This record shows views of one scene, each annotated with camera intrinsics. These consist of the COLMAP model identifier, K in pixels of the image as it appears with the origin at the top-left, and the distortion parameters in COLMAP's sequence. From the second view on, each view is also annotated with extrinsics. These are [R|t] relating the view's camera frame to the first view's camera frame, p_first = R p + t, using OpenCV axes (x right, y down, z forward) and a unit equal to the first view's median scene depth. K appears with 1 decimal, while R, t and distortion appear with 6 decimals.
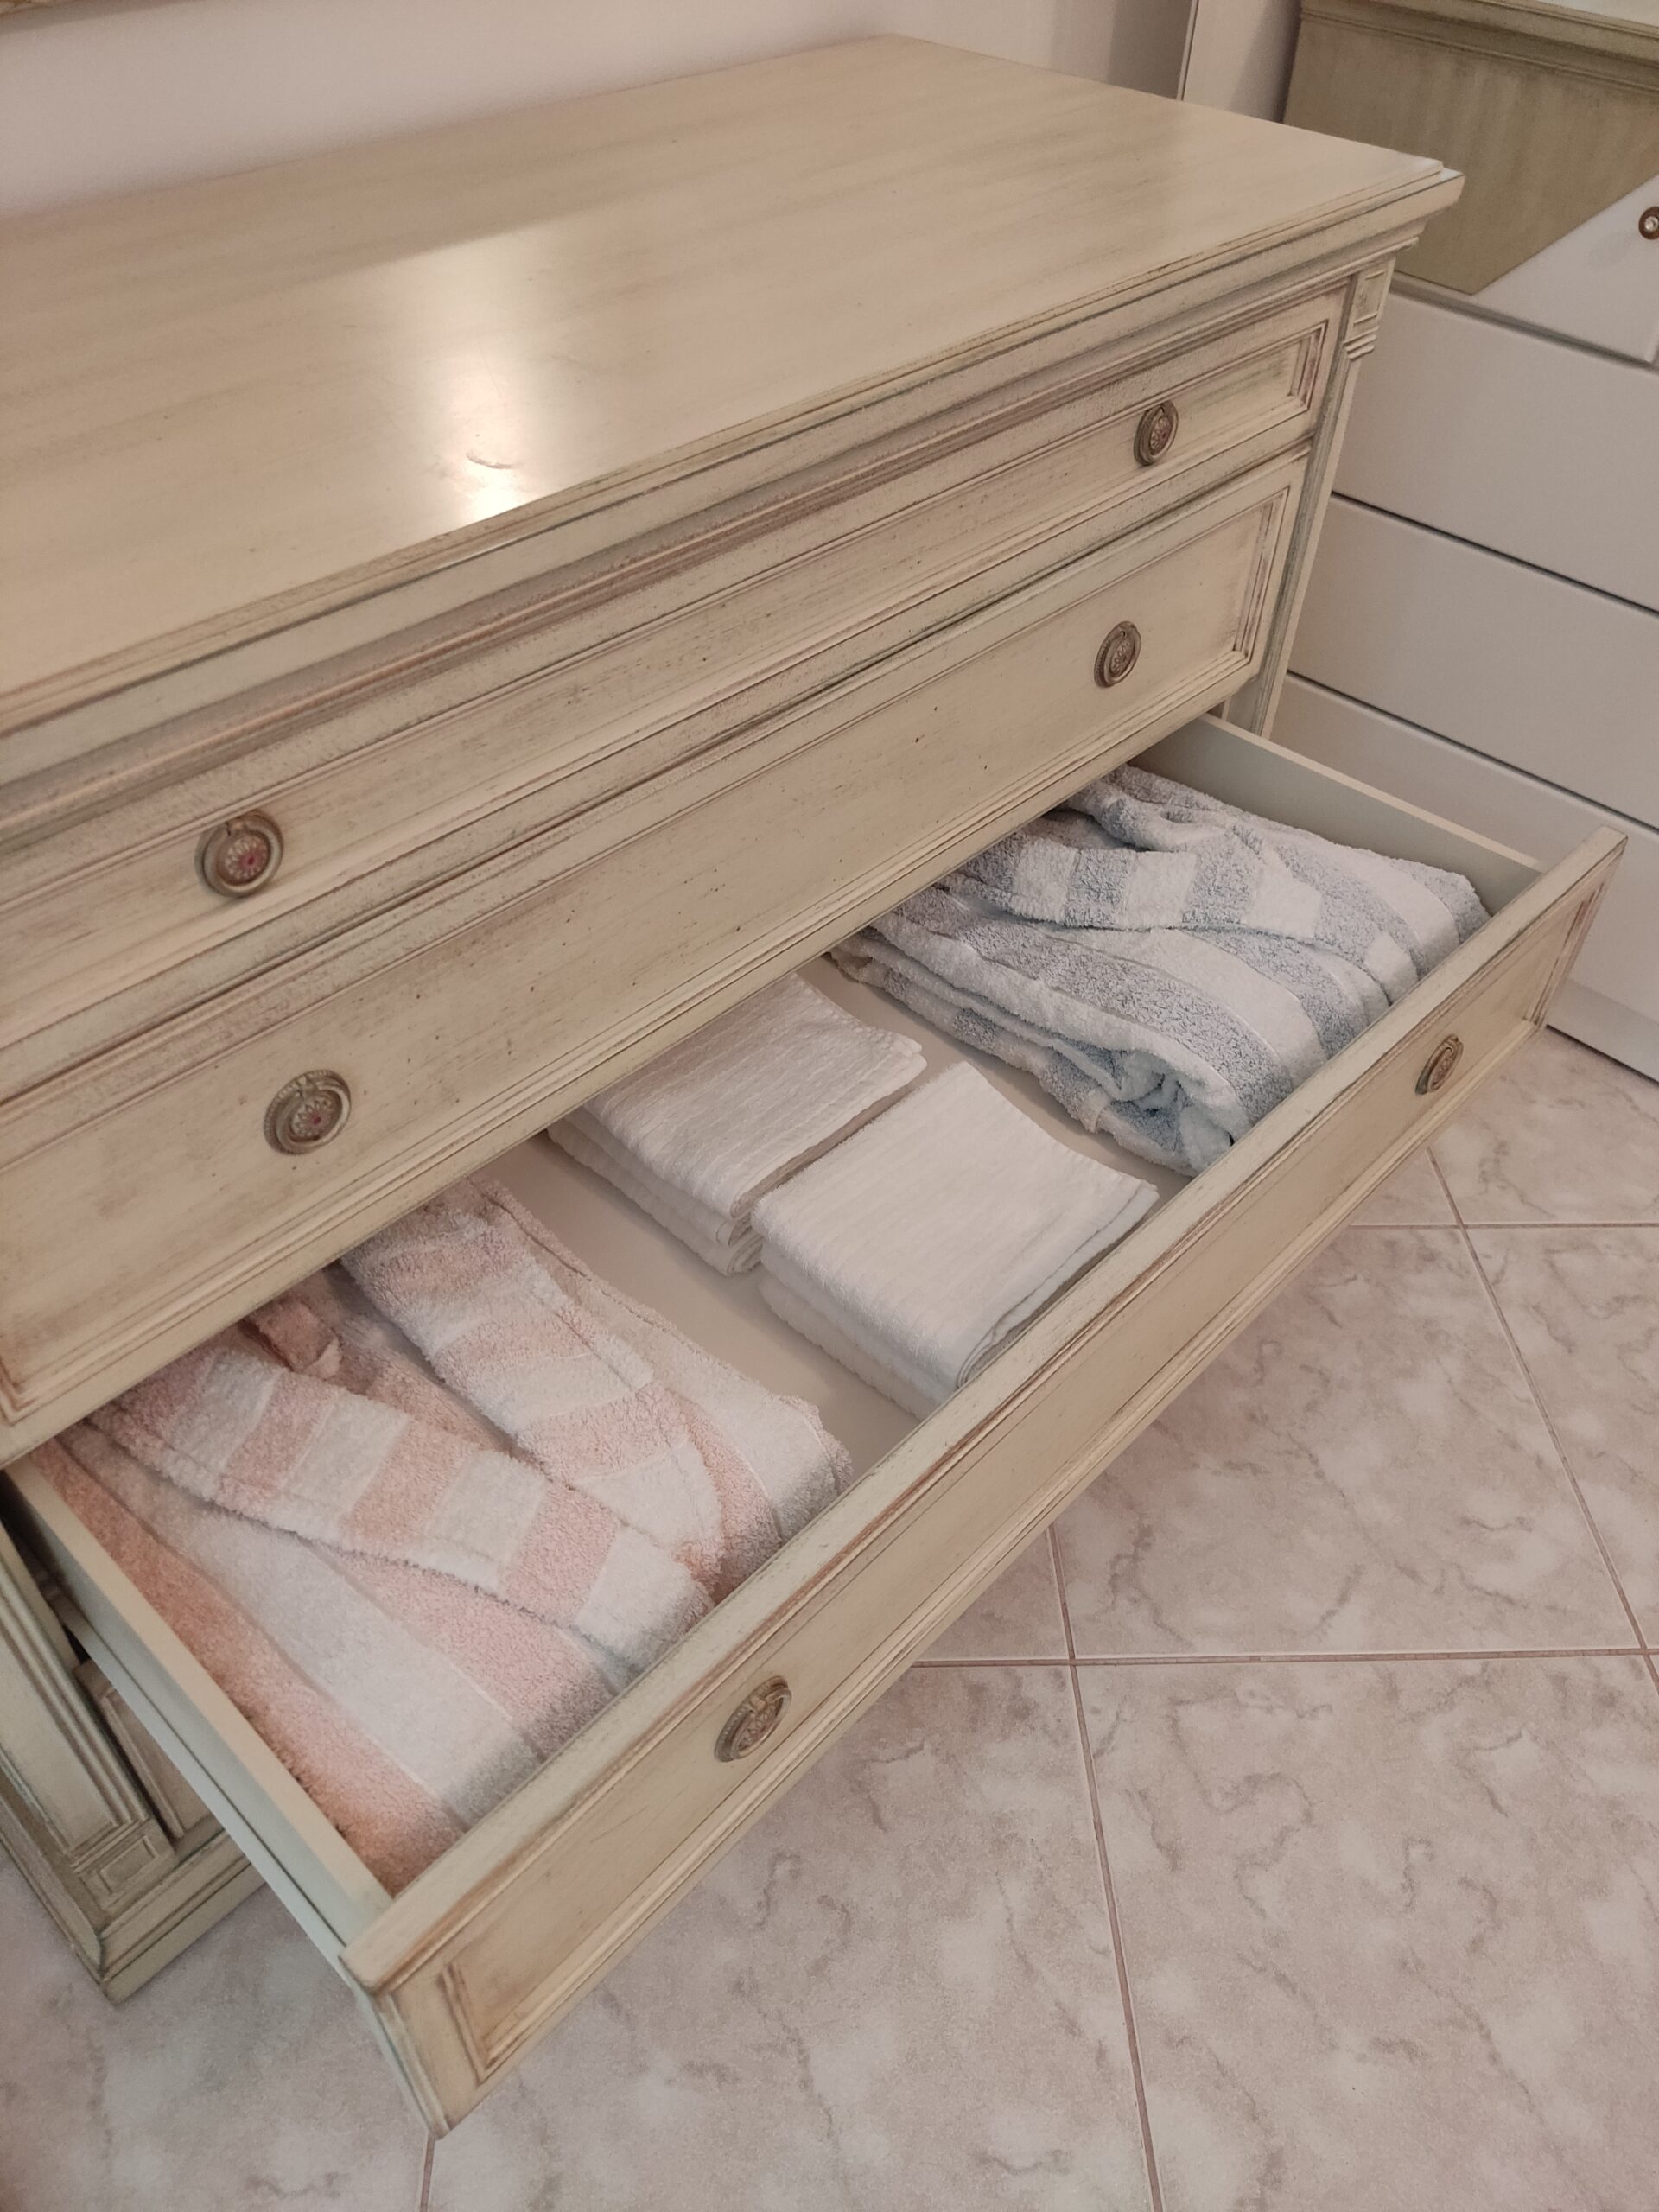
lens RADIAL K [[1644.9, 0, 821.1], [0, 1644.9, 1099.5], [0, 0, 1]] dist [0.093169, -0.137359]
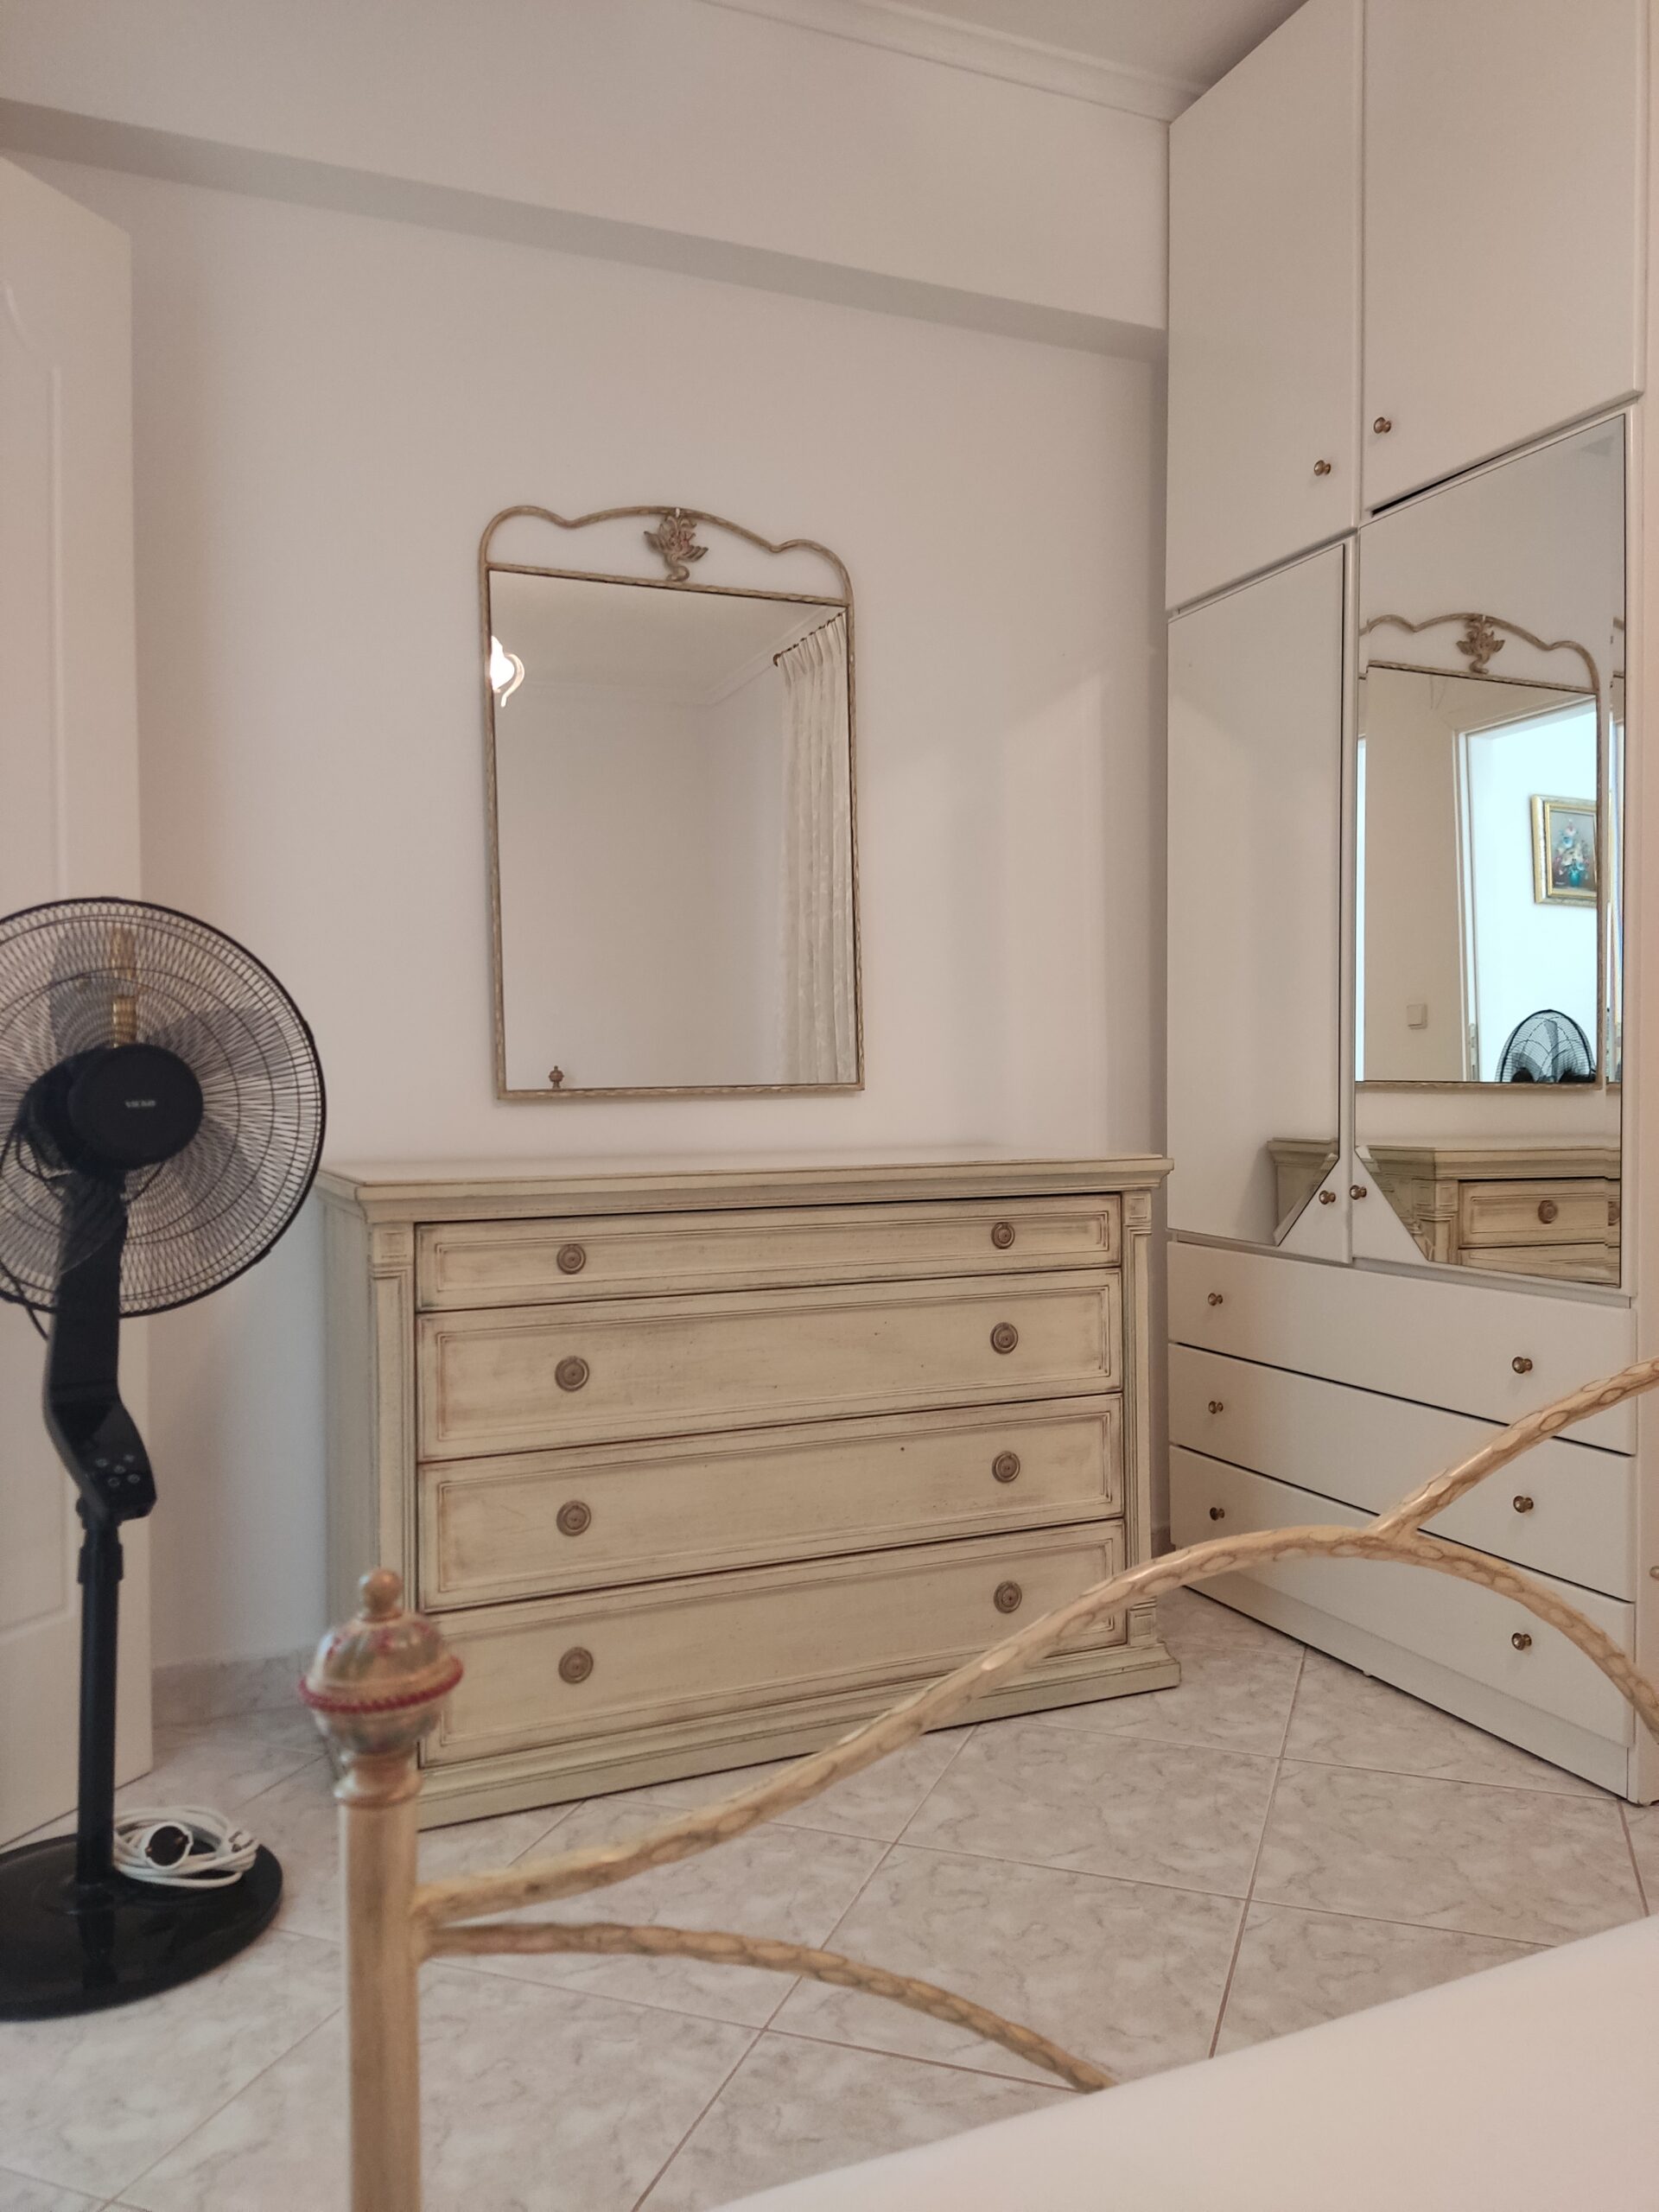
lens RADIAL K [[1644.9, 0, 825.8], [0, 1644.9, 1108.7], [0, 0, 1]] dist [0.093169, -0.137359]
pose [[0.922252, -0.030604, -0.385375, 0.990791], [-0.239808, 0.736599, -0.632388, 1.138620], [0.303221, 0.675637, 0.671991, -0.868312]]
